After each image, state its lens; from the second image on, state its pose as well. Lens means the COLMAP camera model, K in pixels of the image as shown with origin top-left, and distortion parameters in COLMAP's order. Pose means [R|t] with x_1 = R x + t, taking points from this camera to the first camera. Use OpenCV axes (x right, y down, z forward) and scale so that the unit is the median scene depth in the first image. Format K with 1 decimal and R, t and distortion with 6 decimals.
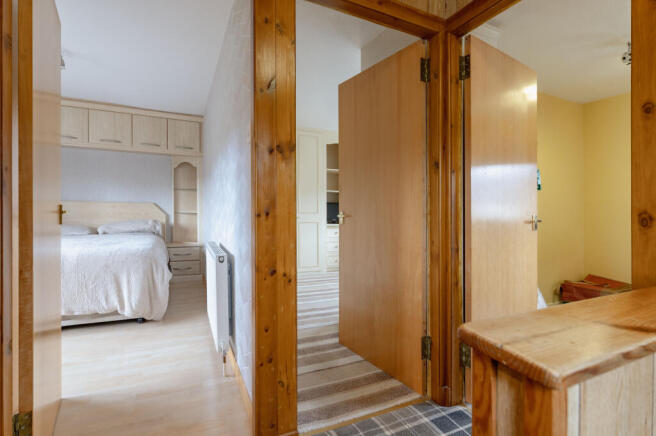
lens RADIAL K [[319.4, 0, 328.0], [0, 319.4, 218.0], [0, 0, 1]] dist [-0.002671, -0.000186]
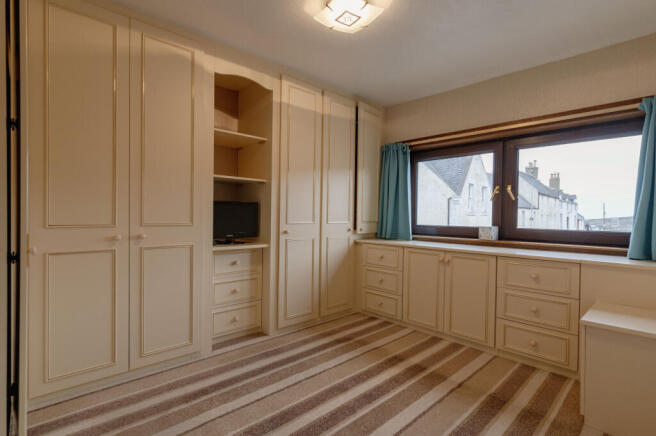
lens RADIAL K [[319.4, 0, 328.0], [0, 319.4, 218.0], [0, 0, 1]] dist [-0.002671, -0.000186]
pose [[0.941592, 0.009991, 0.336609, -0.003259], [-0.015443, 0.999789, 0.013523, -0.033857], [-0.336403, -0.017931, 0.941548, 0.494335]]
